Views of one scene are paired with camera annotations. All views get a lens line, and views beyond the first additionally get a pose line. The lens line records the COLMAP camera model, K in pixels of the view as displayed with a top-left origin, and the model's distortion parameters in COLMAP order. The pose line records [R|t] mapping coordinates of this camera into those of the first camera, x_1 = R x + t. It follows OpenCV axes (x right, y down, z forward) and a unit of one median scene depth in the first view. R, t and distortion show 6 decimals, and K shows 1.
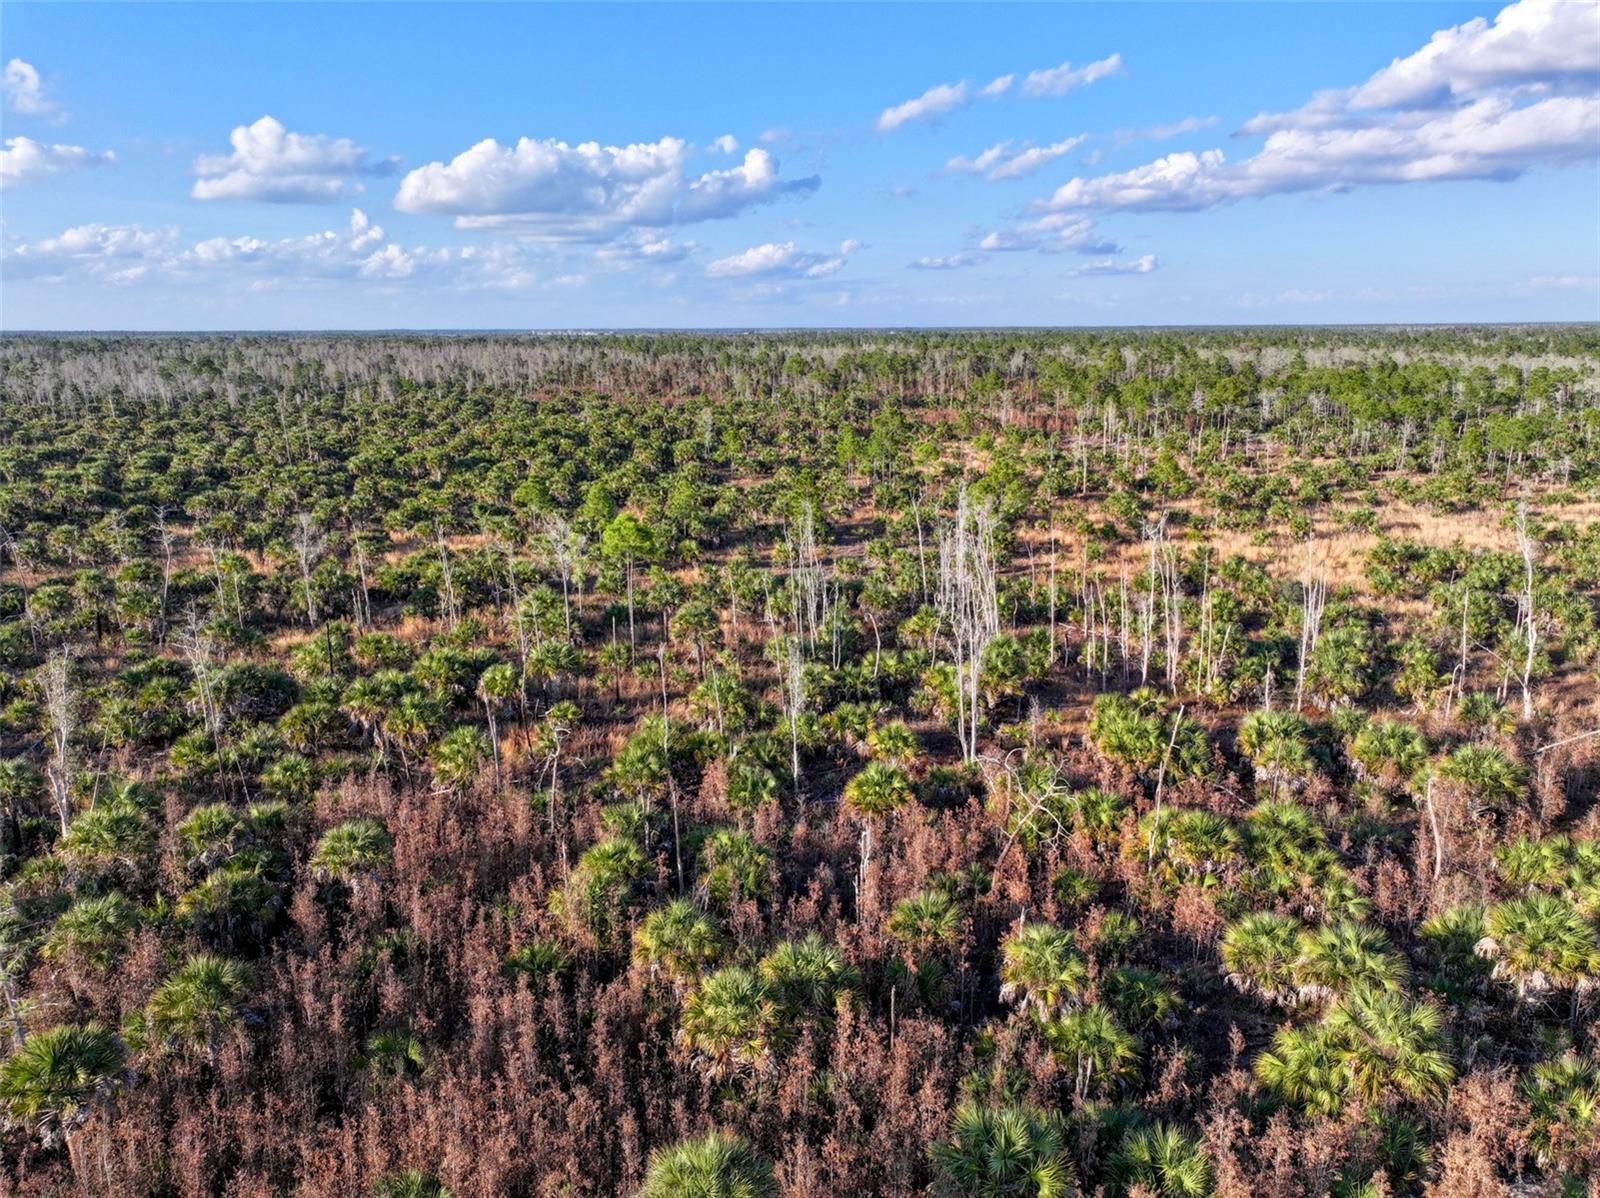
lens RADIAL K [[1116.7, 0, 802.6], [0, 1116.7, 601.2], [0, 0, 1]] dist [0.003127, 0.008233]
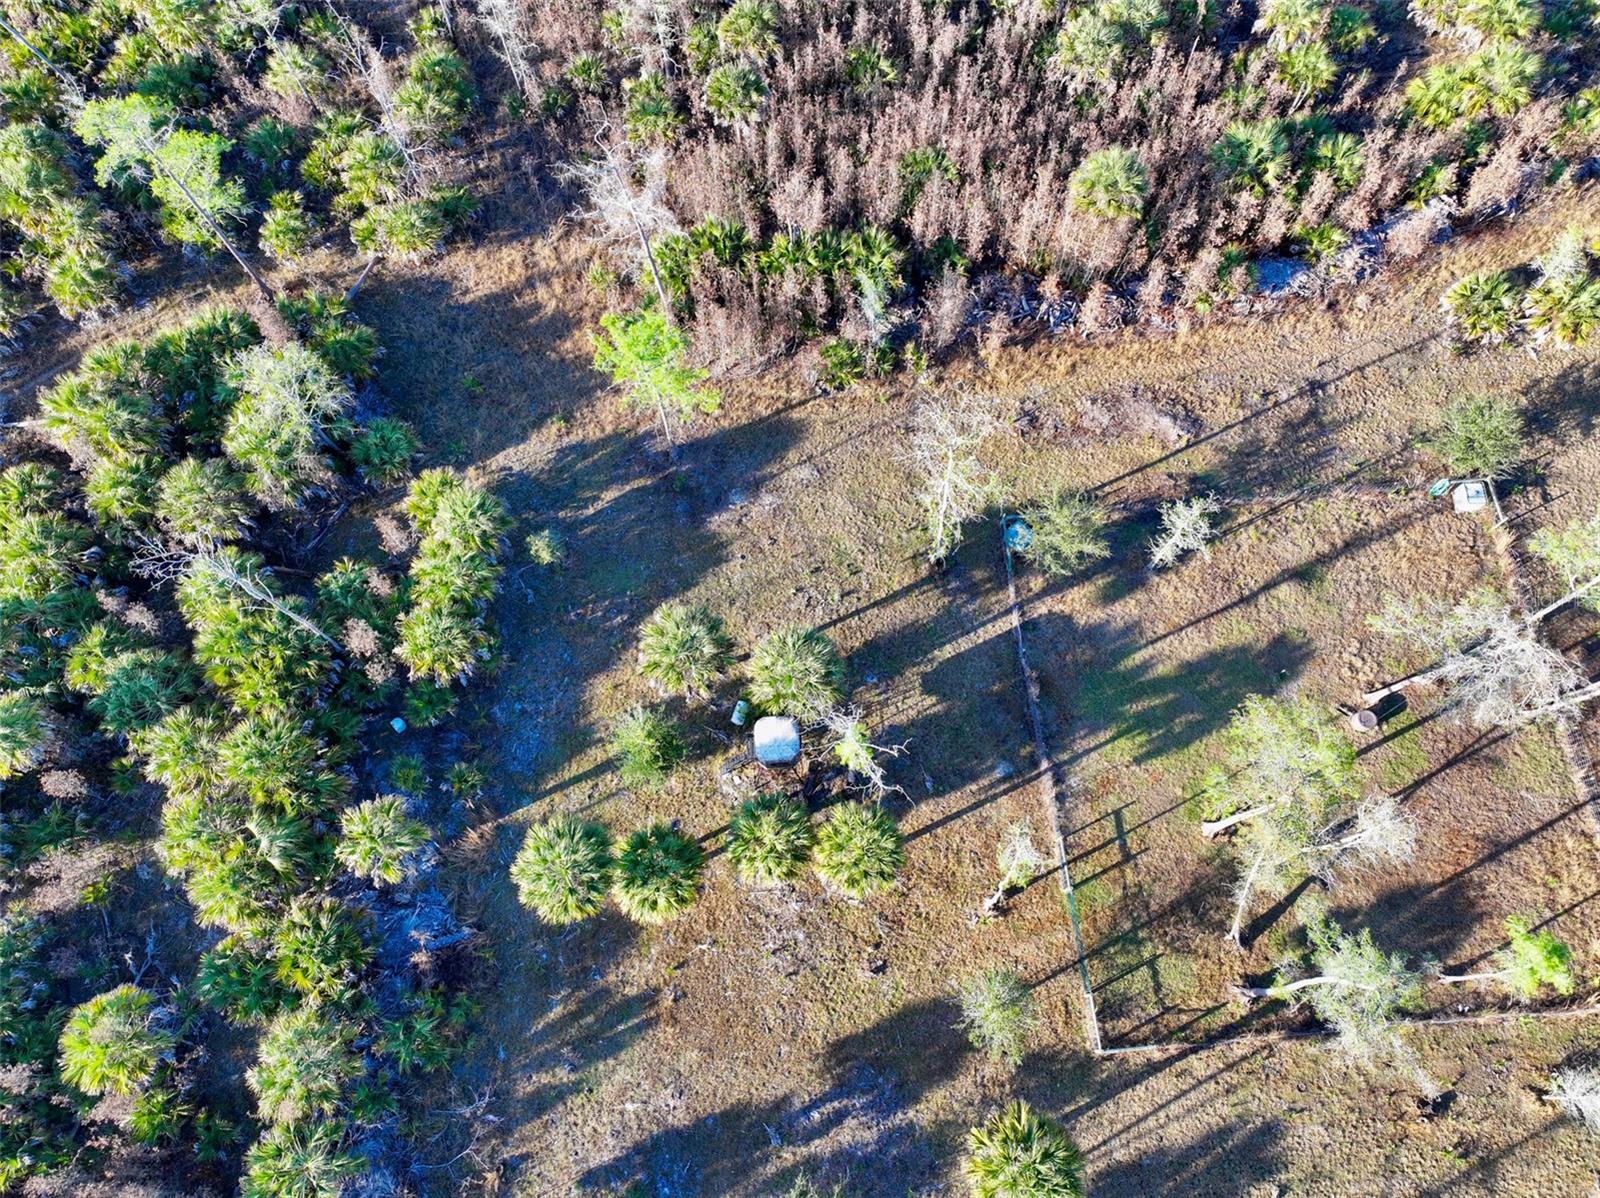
lens RADIAL K [[1116.7, 0, 801.3], [0, 1116.7, 596.2], [0, 0, 1]] dist [0.003127, 0.008233]
pose [[0.999201, 0.032205, -0.023665, -0.414266], [0.001542, 0.560631, 0.828064, -0.521255], [0.039935, -0.827439, 0.560133, -0.557393]]
